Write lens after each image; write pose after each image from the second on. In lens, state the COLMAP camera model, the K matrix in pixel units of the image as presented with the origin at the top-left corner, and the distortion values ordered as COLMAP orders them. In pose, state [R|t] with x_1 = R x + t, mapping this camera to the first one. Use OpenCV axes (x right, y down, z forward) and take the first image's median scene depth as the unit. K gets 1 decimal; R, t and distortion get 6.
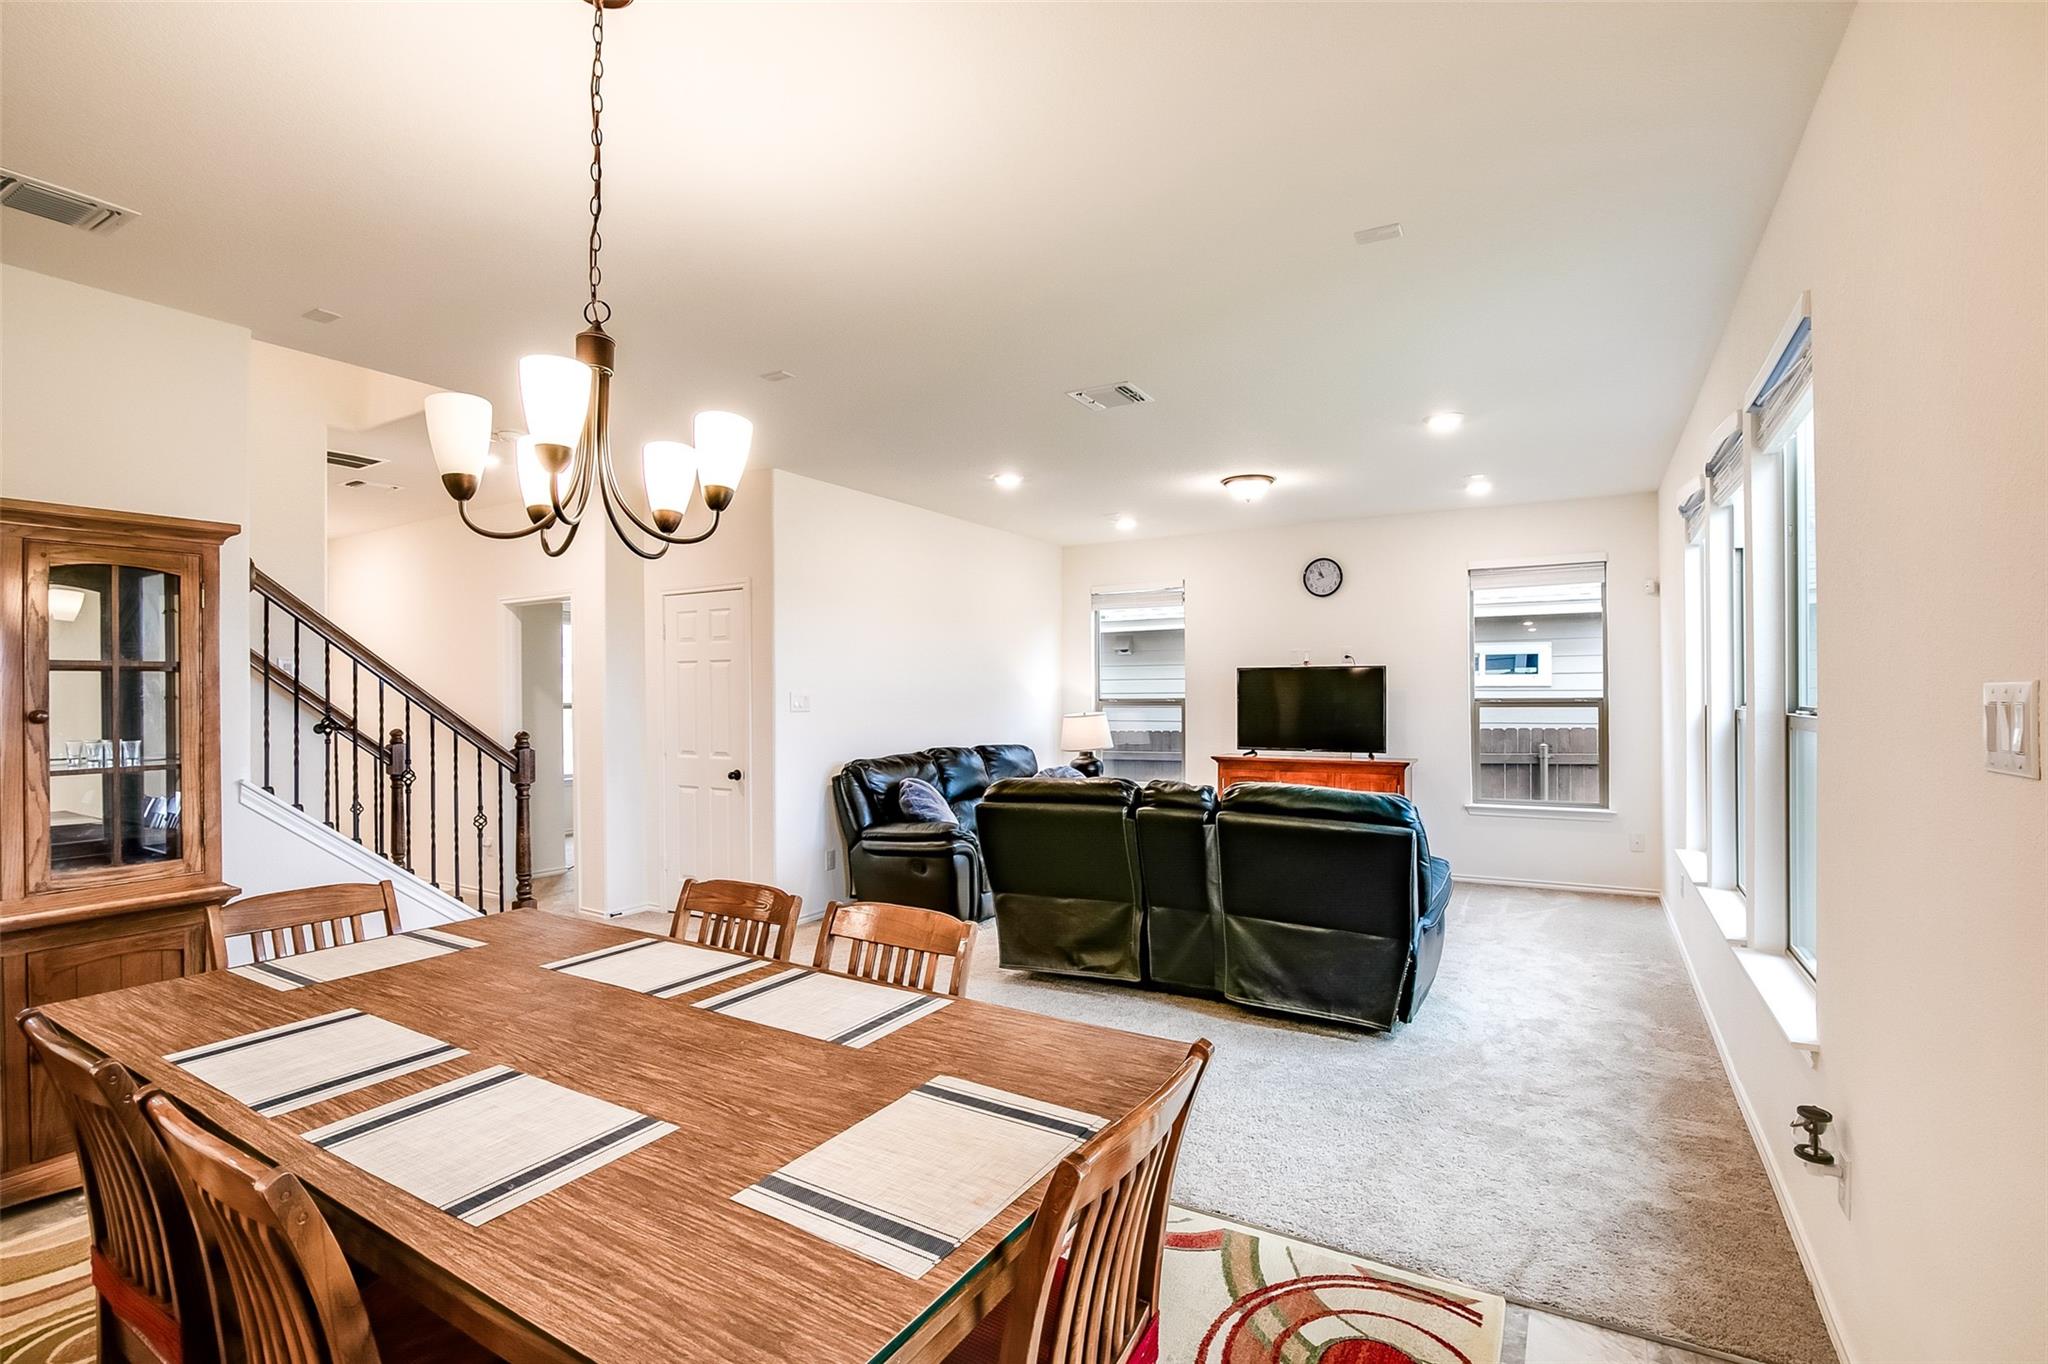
lens RADIAL K [[948.4, 0, 1021.5], [0, 948.4, 691.6], [0, 0, 1]] dist [-0.027176, 0.007672]
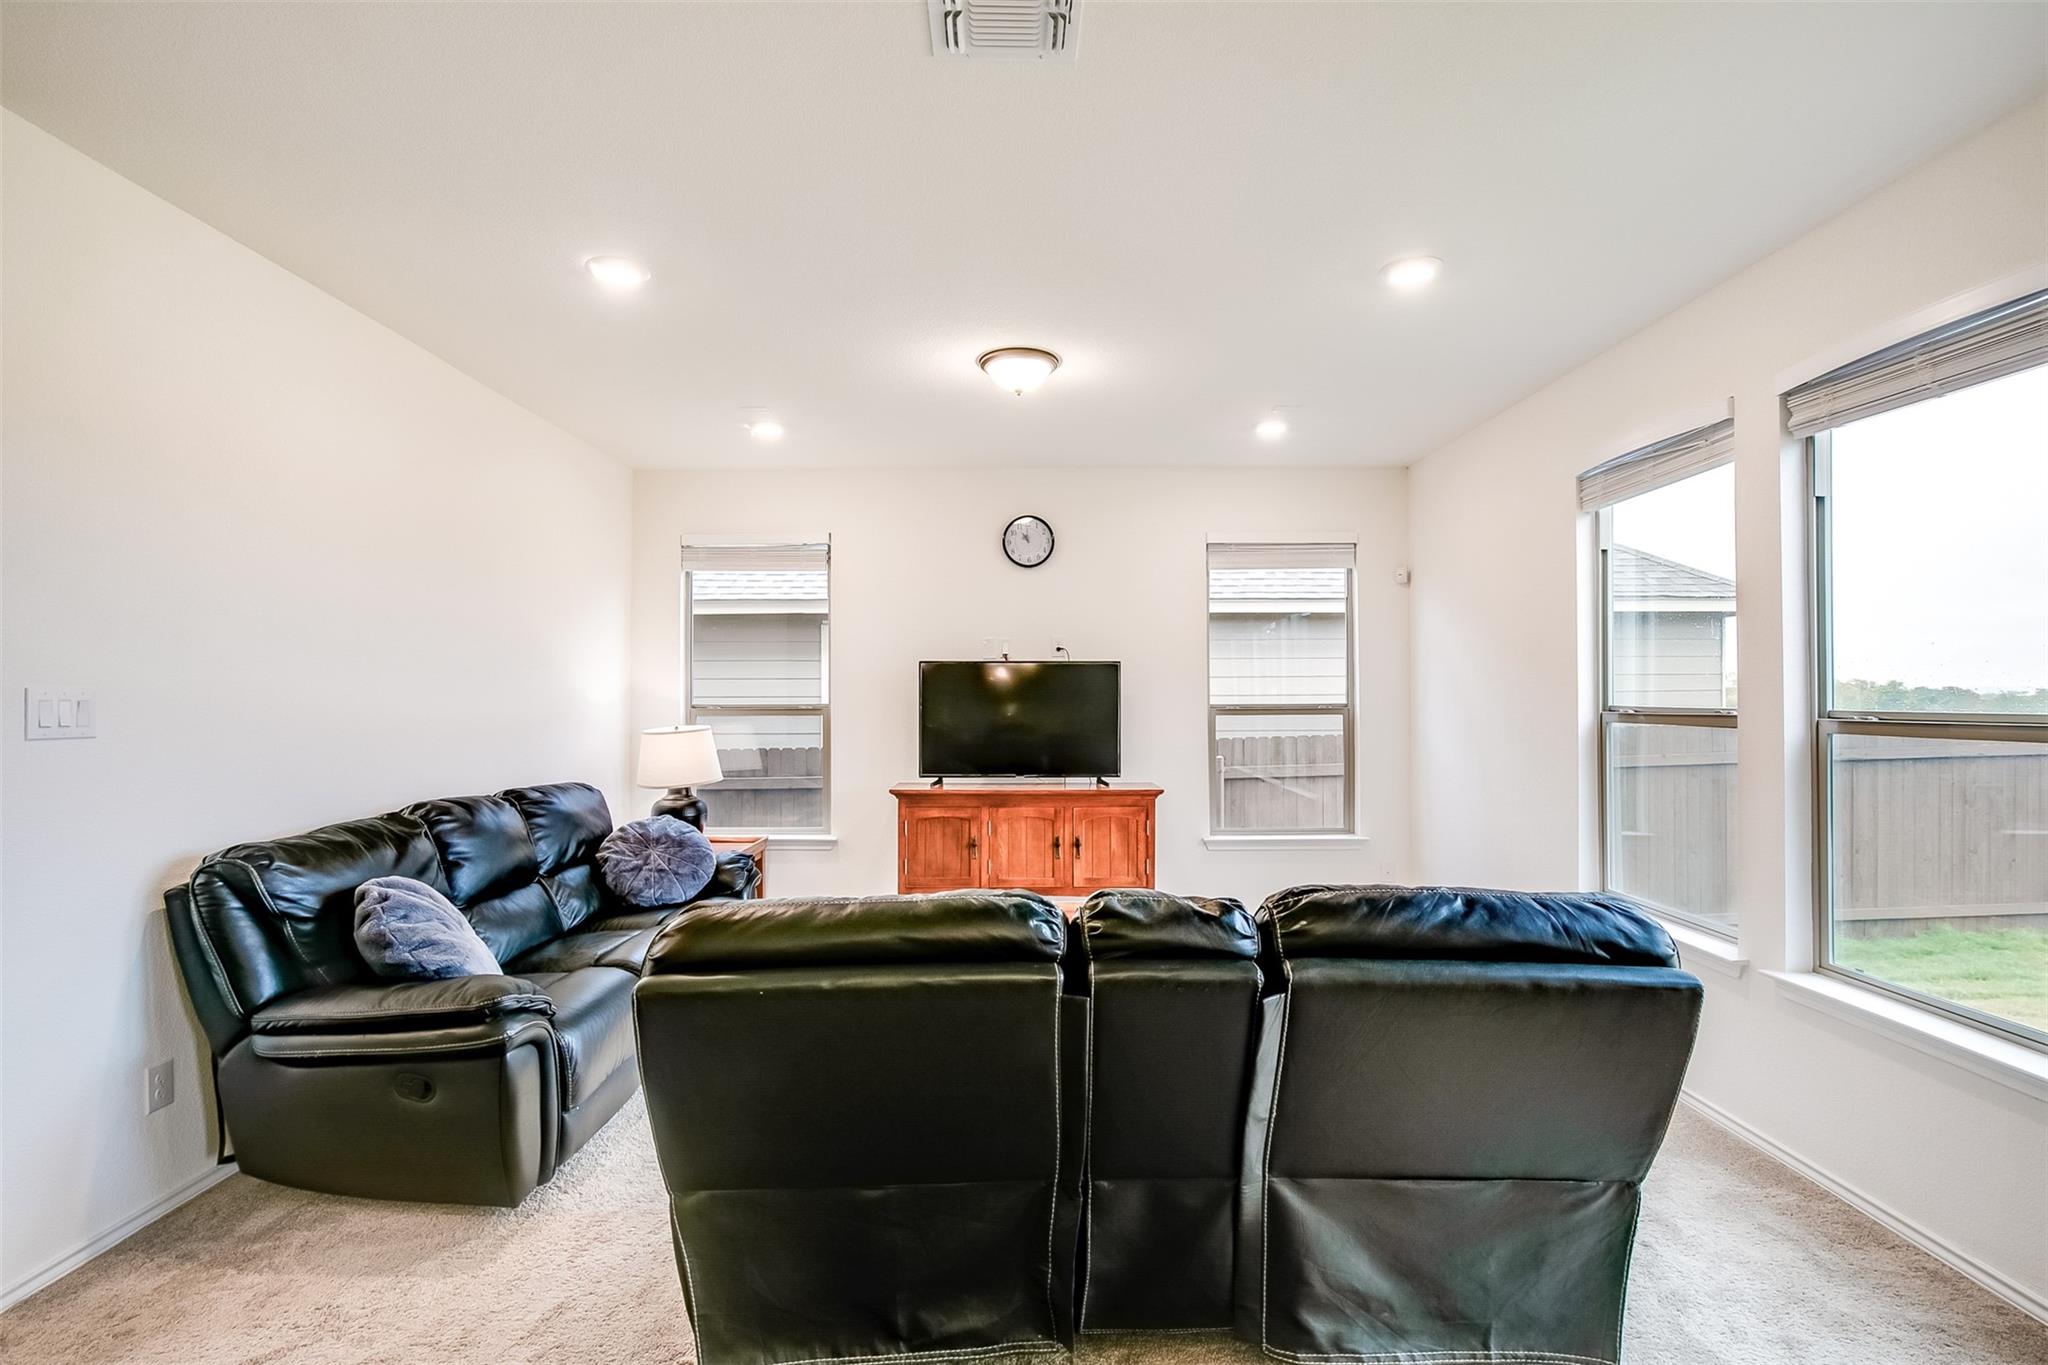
lens RADIAL K [[952.0, 0, 1016.1], [0, 952.0, 694.4], [0, 0, 1]] dist [-0.024972, 0.000436]
pose [[0.863296, 0.004847, 0.504674, -0.074934], [-0.003460, 0.999987, -0.003685, 0.002243], [-0.504686, 0.001435, 0.863302, 0.410881]]
